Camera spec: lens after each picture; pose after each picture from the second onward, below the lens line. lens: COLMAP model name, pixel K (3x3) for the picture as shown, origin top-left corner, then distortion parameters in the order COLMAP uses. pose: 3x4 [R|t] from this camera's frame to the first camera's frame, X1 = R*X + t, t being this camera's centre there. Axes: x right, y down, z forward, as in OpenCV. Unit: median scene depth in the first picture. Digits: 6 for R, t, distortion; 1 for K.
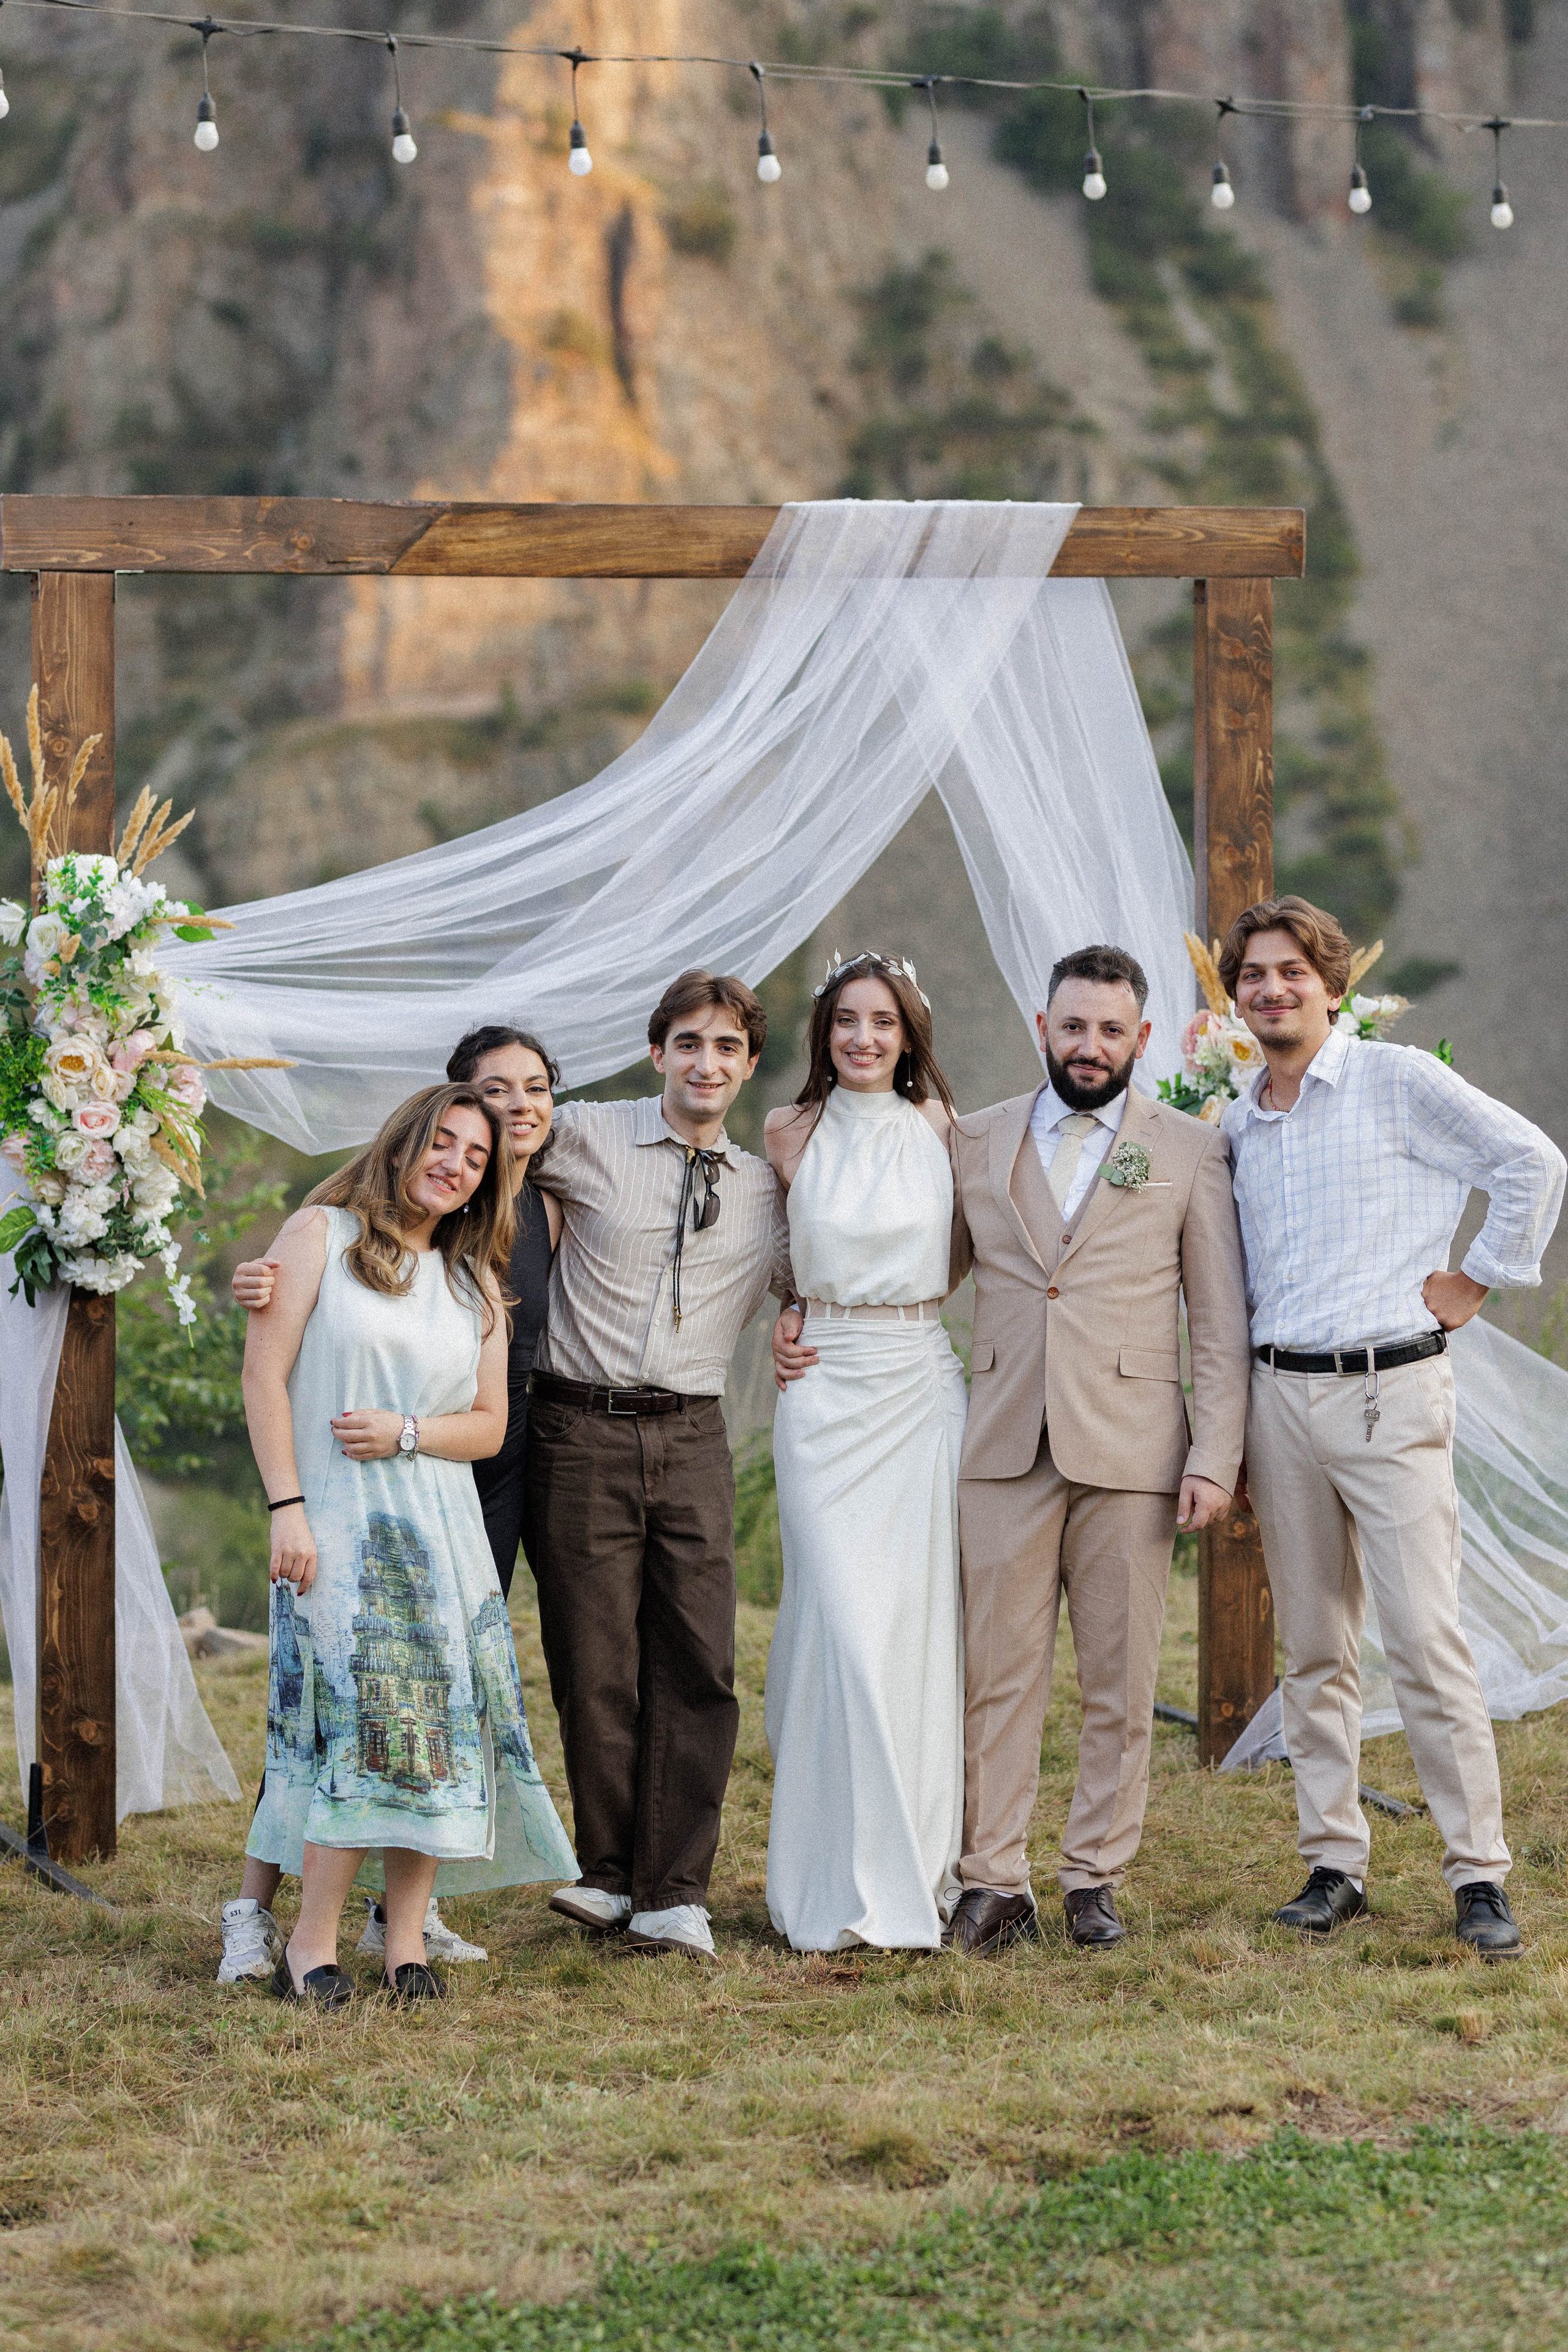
lens RADIAL K [[5585.9, 0, 784.0], [0, 5585.9, 1176.0], [0, 0, 1]] dist [-0.024049, 0.212392]
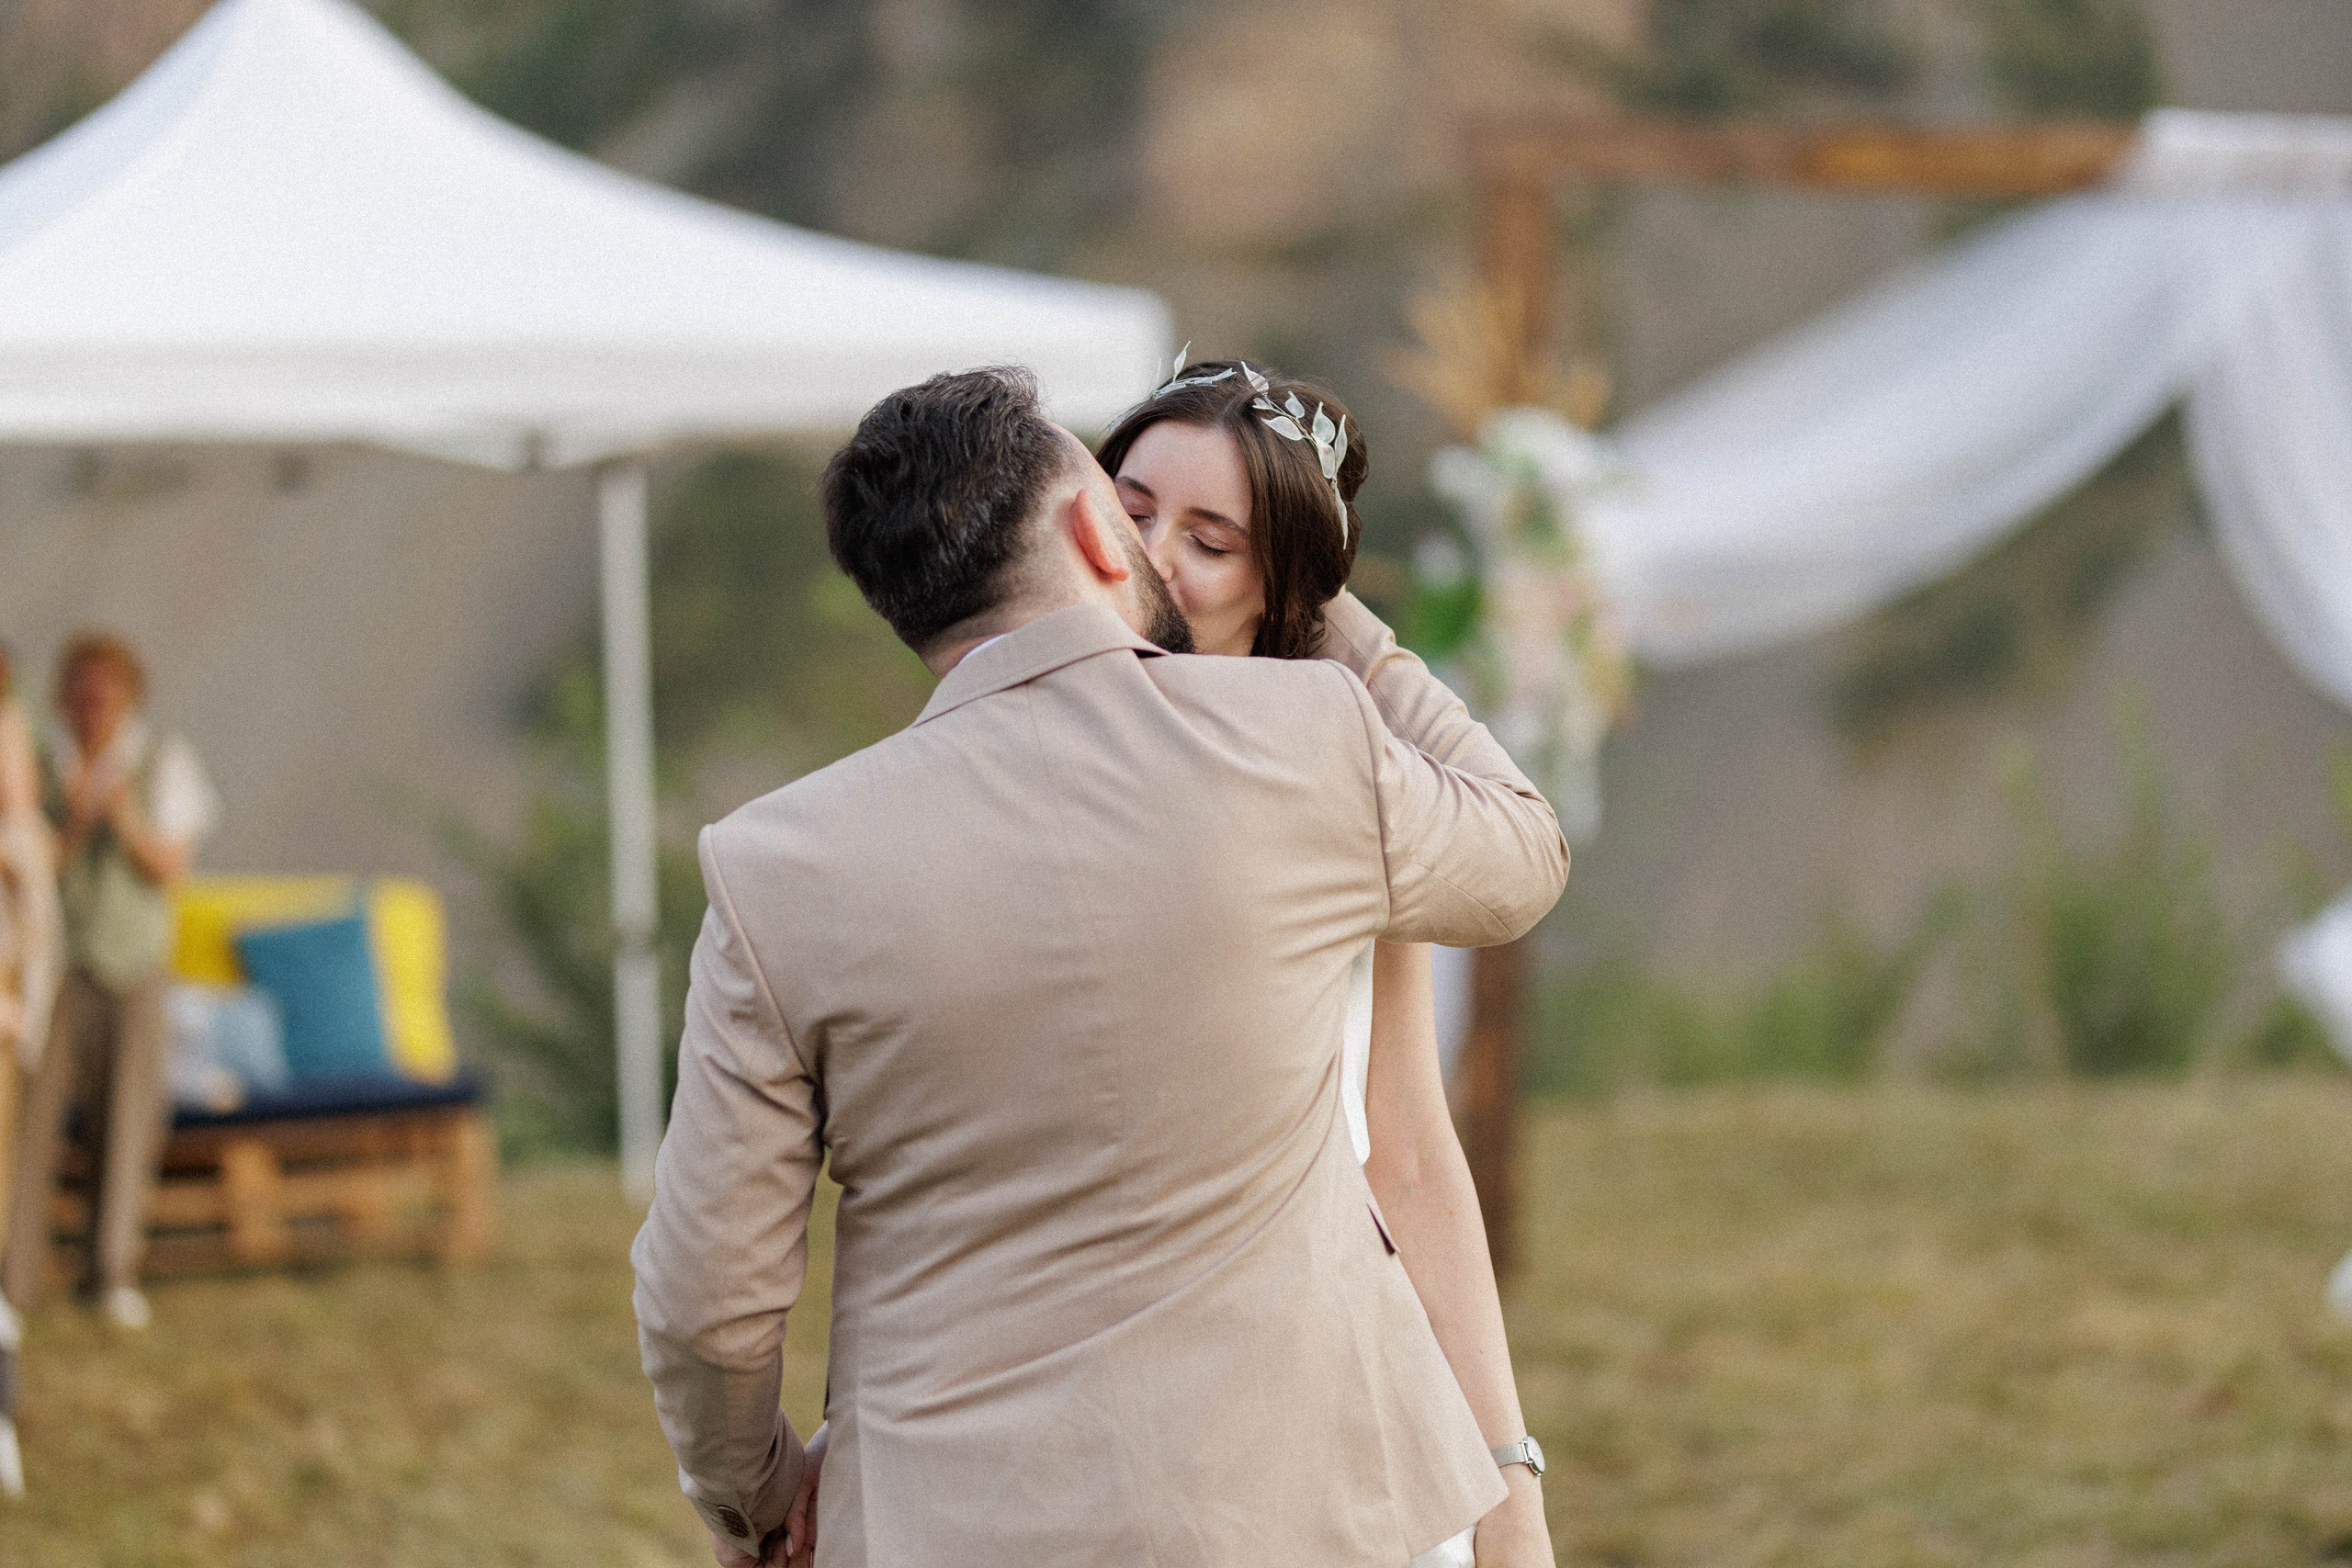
lens RADIAL K [[5479.9, 0, 1176.0], [0, 5479.9, 784.0], [0, 0, 1]] dist [-0.019026, -0.043689]
pose [[0.997066, 0.030023, -0.070417, -0.107775], [-0.028669, 0.999386, 0.020164, -0.003334], [0.070980, -0.018086, 0.997314, -0.128421]]
